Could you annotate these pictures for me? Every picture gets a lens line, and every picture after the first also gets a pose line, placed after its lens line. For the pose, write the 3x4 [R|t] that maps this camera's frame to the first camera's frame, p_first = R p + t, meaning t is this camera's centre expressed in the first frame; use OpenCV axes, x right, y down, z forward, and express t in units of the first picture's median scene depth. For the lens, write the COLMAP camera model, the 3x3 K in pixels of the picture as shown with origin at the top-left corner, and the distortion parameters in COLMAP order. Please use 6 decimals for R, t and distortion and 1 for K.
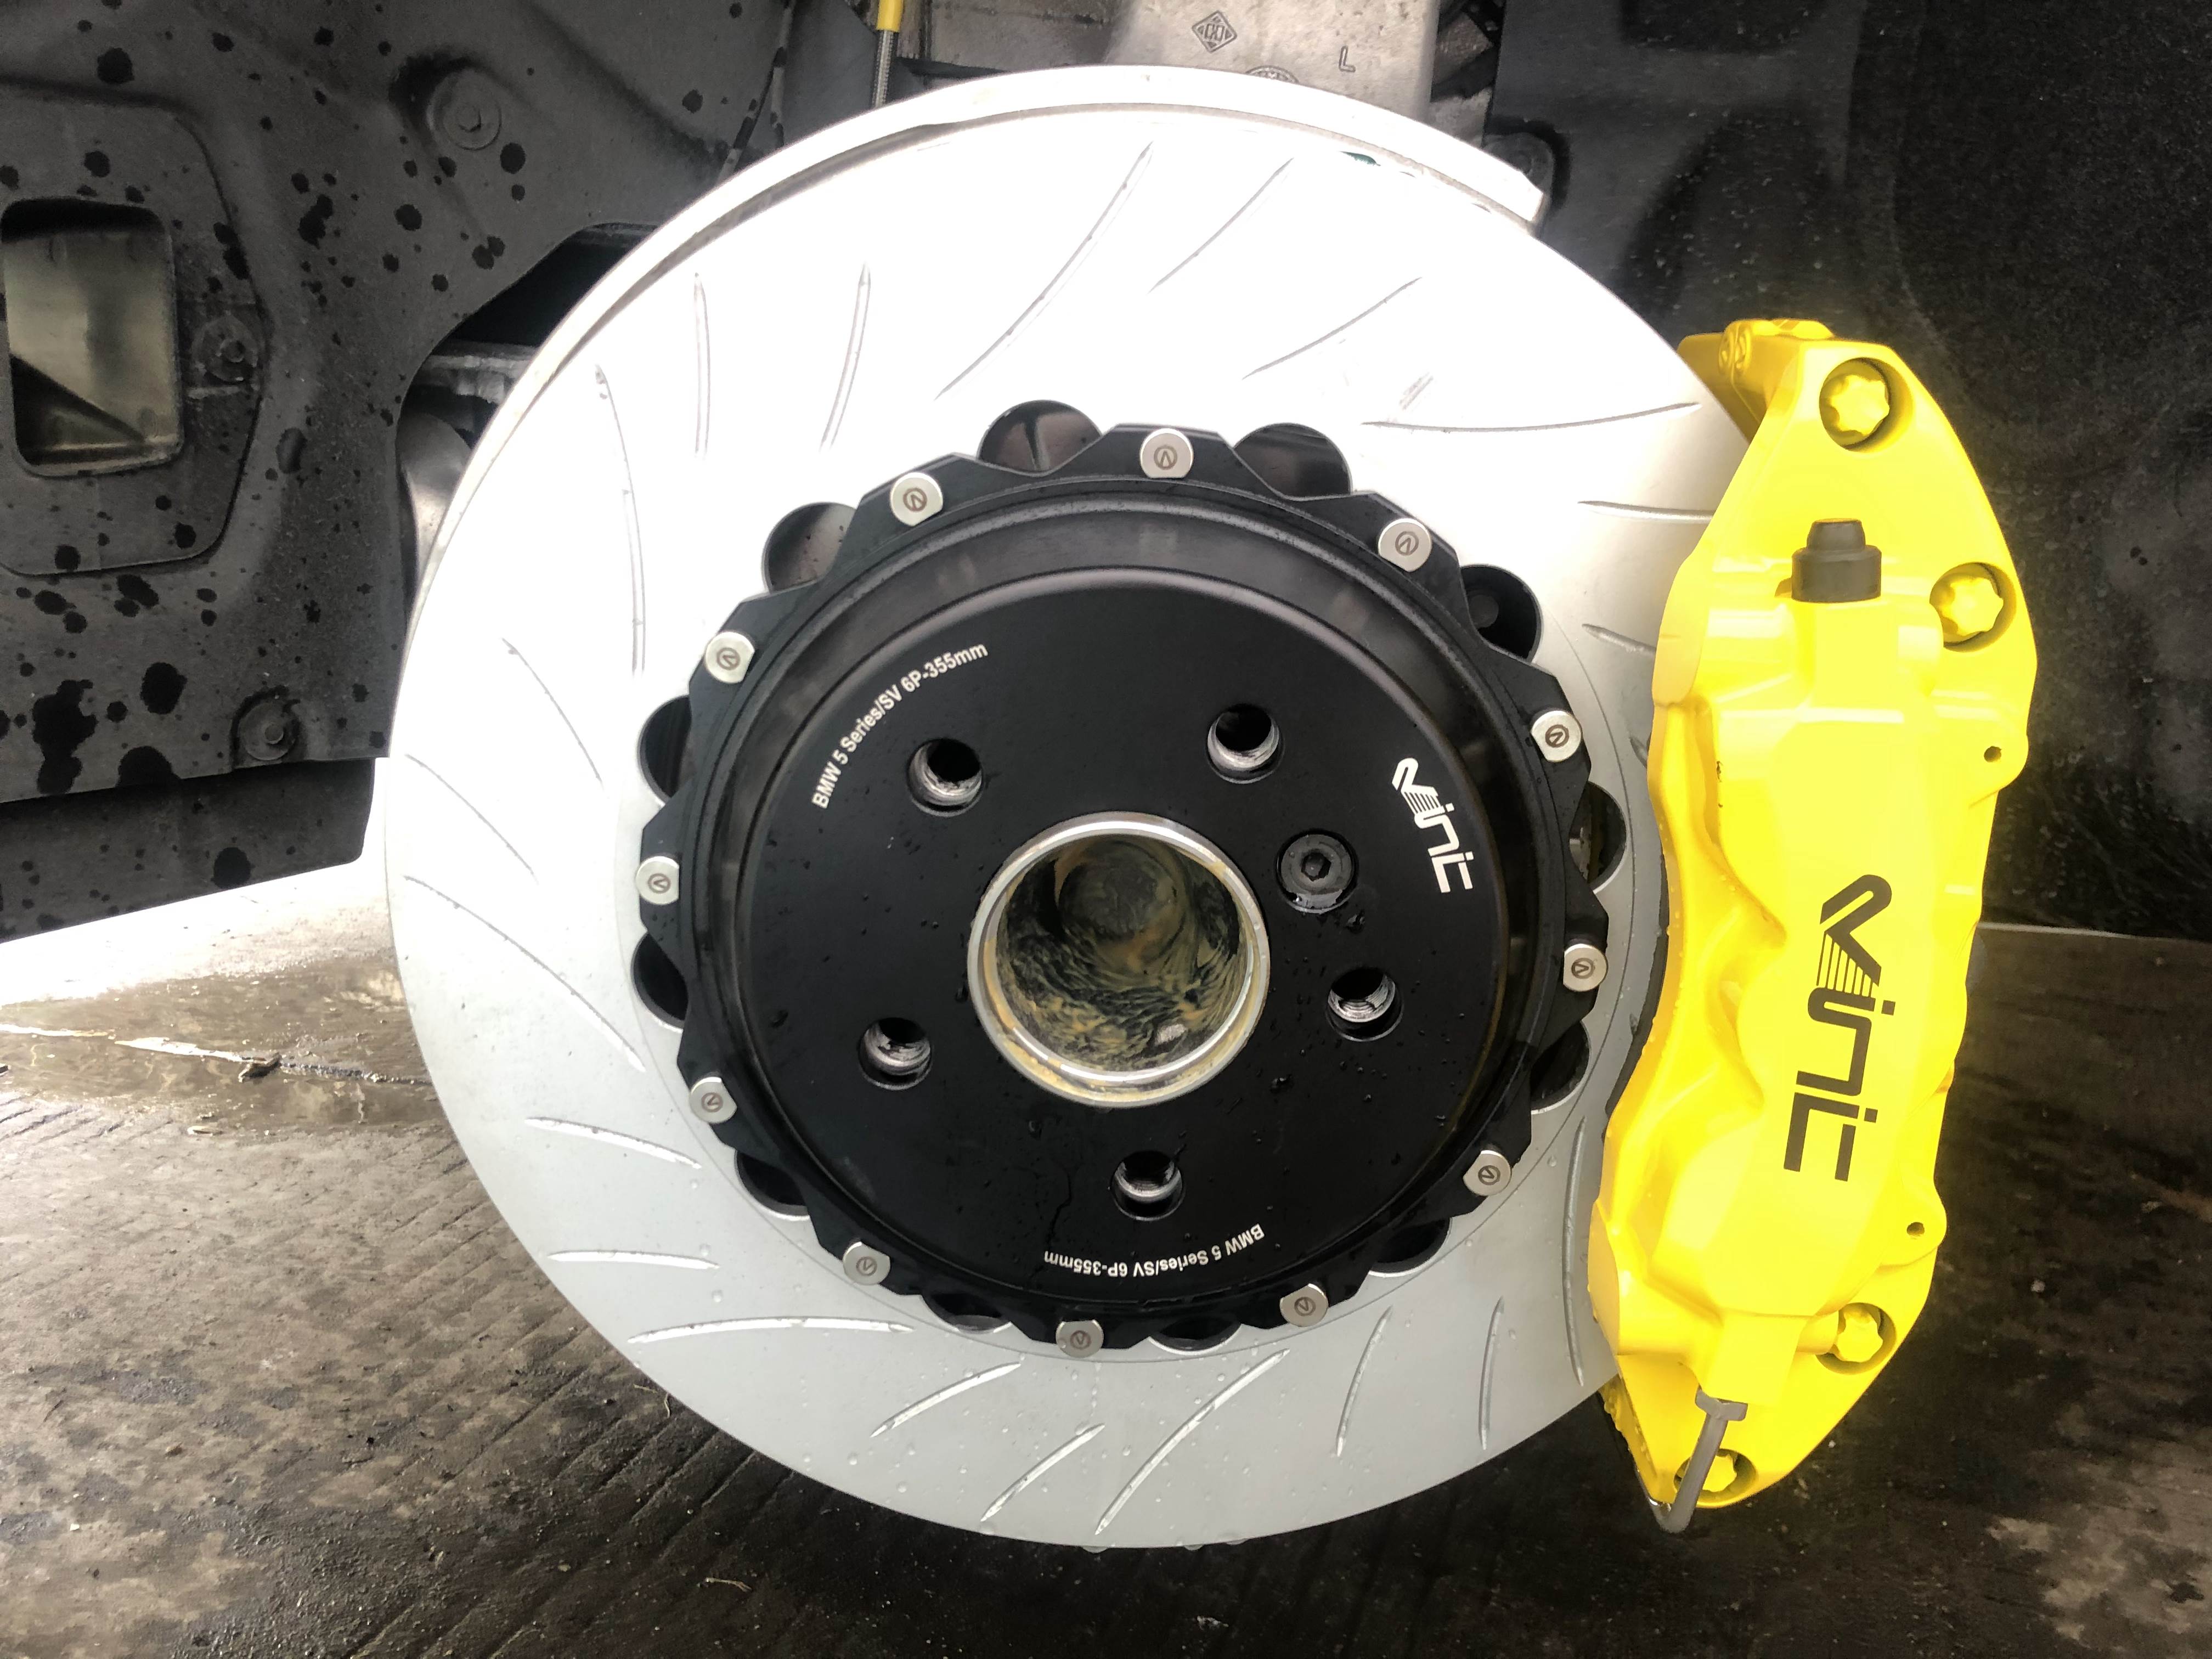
lens RADIAL K [[1806.4, 0, 1103.2], [0, 1806.4, 836.6], [0, 0, 1]] dist [0.002603, -0.000700]
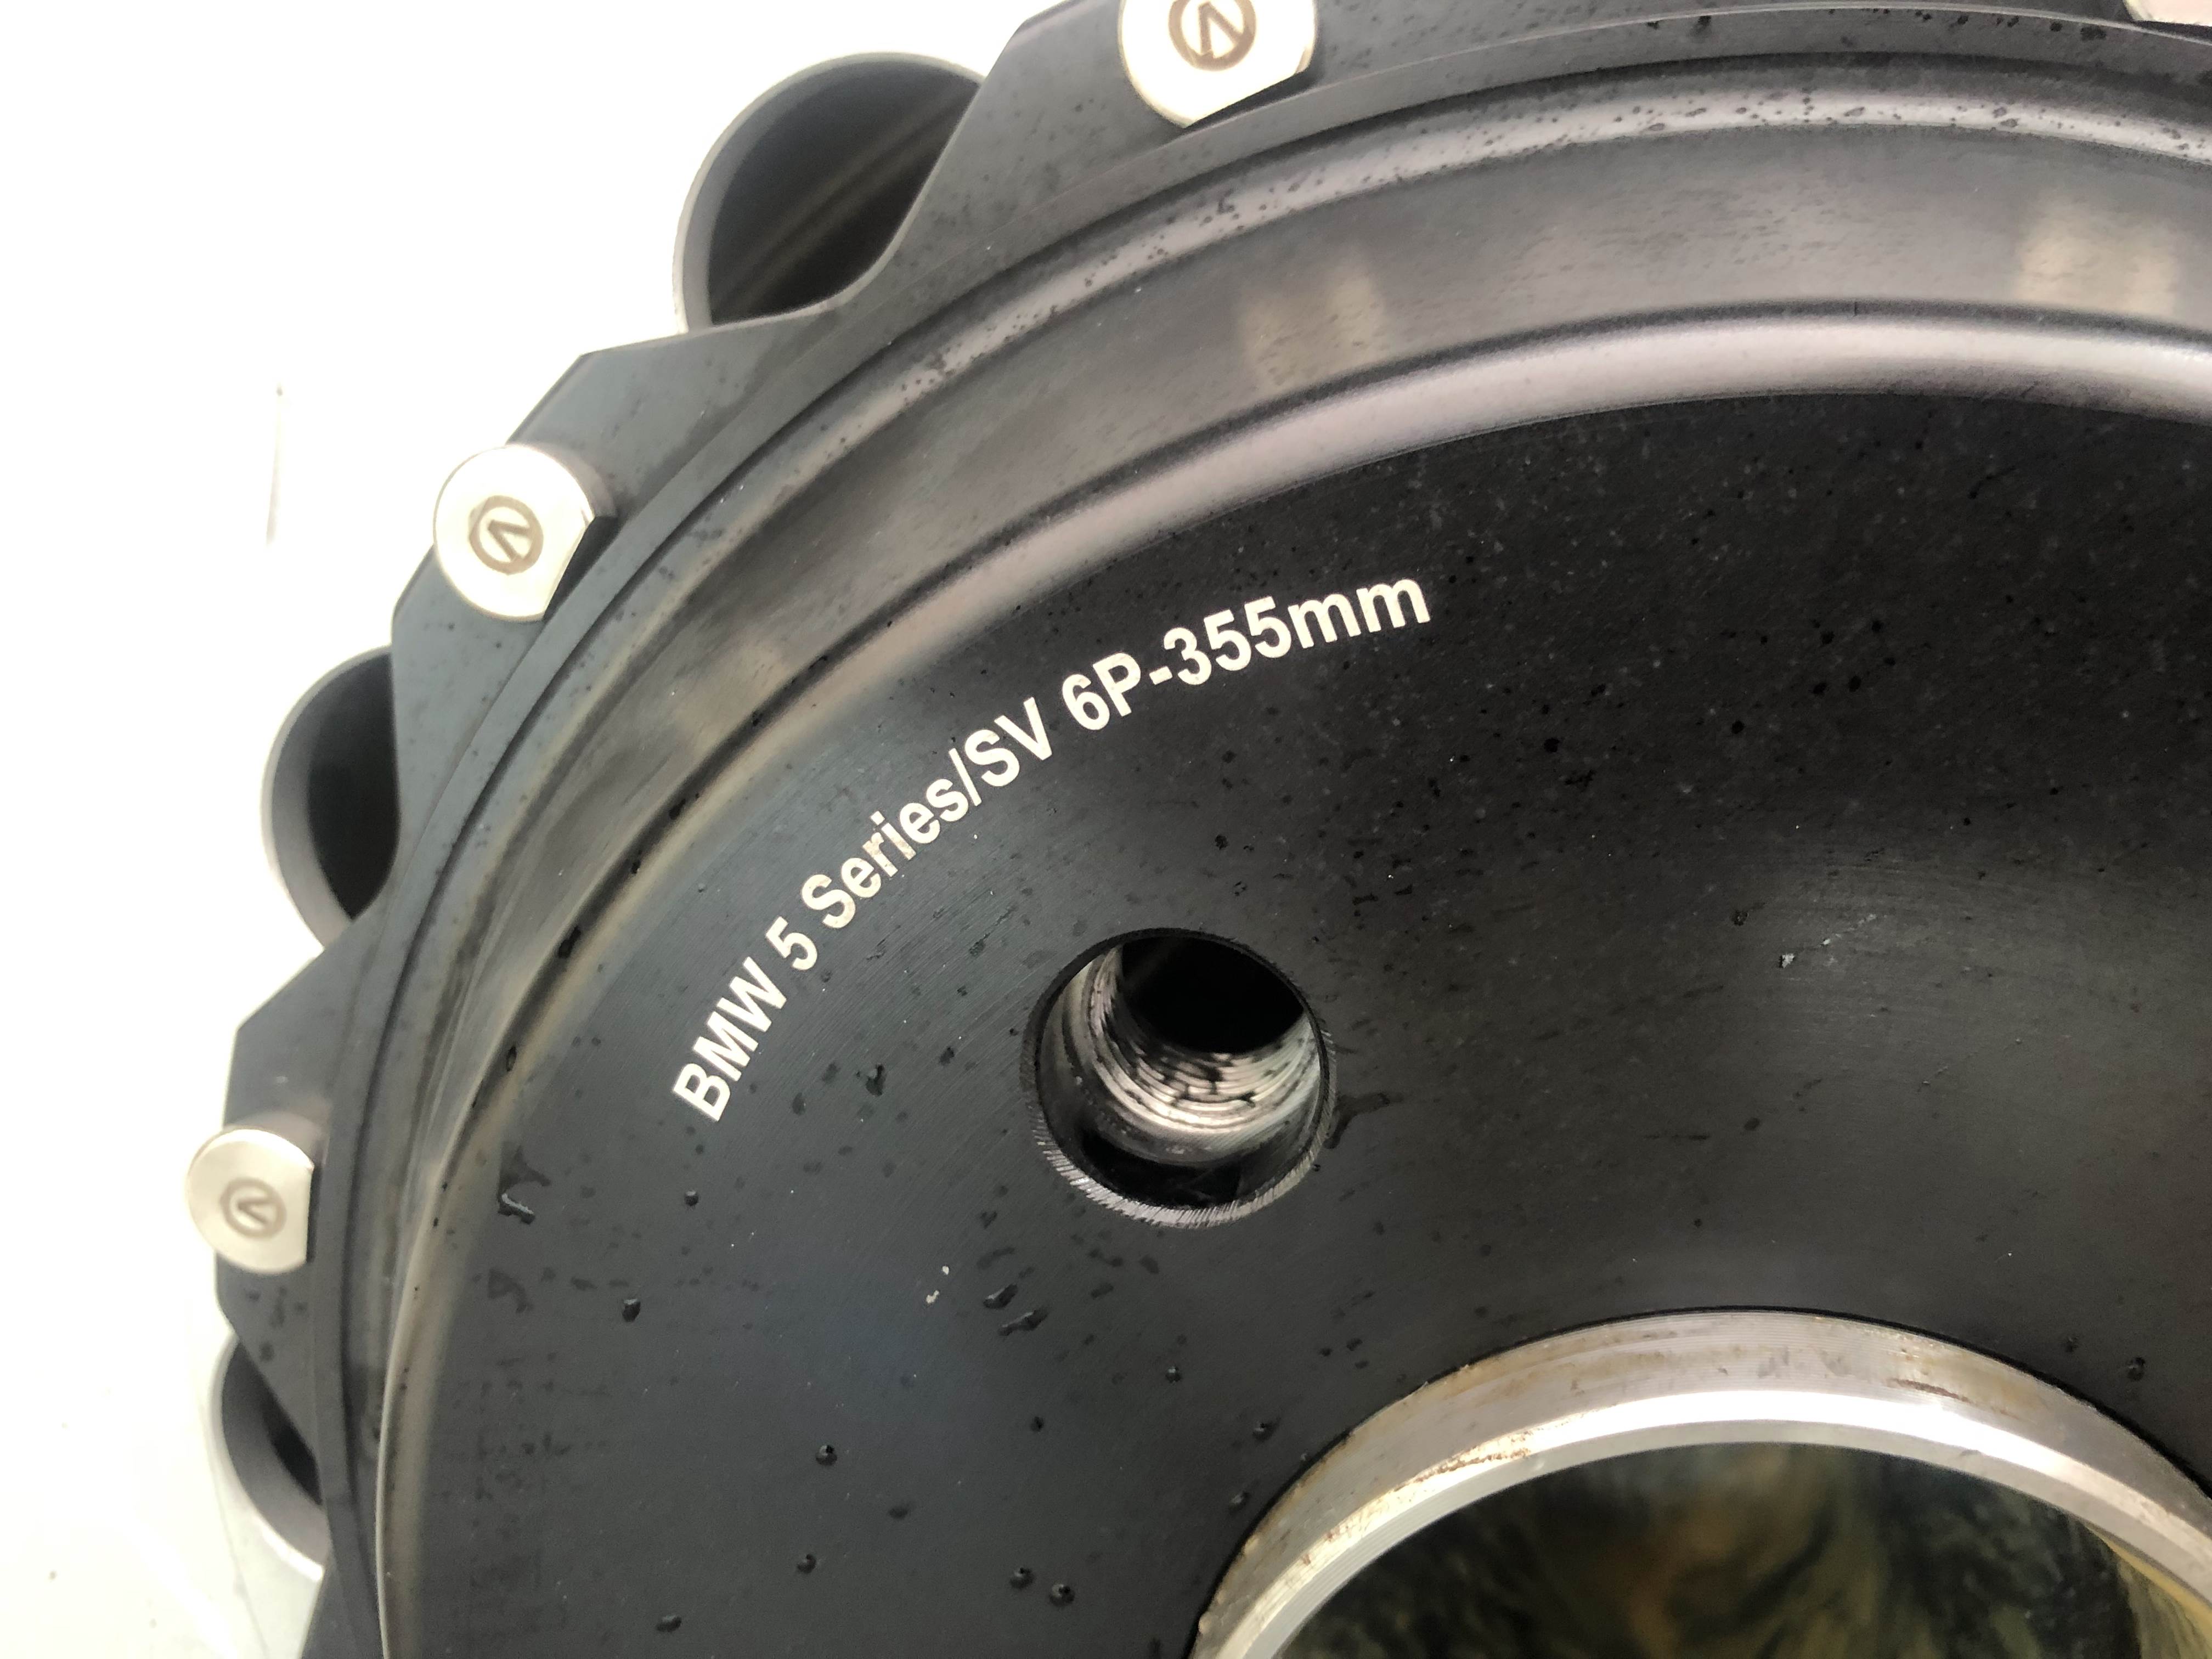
lens RADIAL K [[1806.4, 0, 1101.4], [0, 1806.4, 831.6], [0, 0, 1]] dist [0.002603, -0.000700]
pose [[0.984811, 0.138719, -0.104419, -0.075759], [-0.140103, 0.990119, -0.006007, -0.063672], [0.102554, 0.020545, 0.994515, 0.734550]]
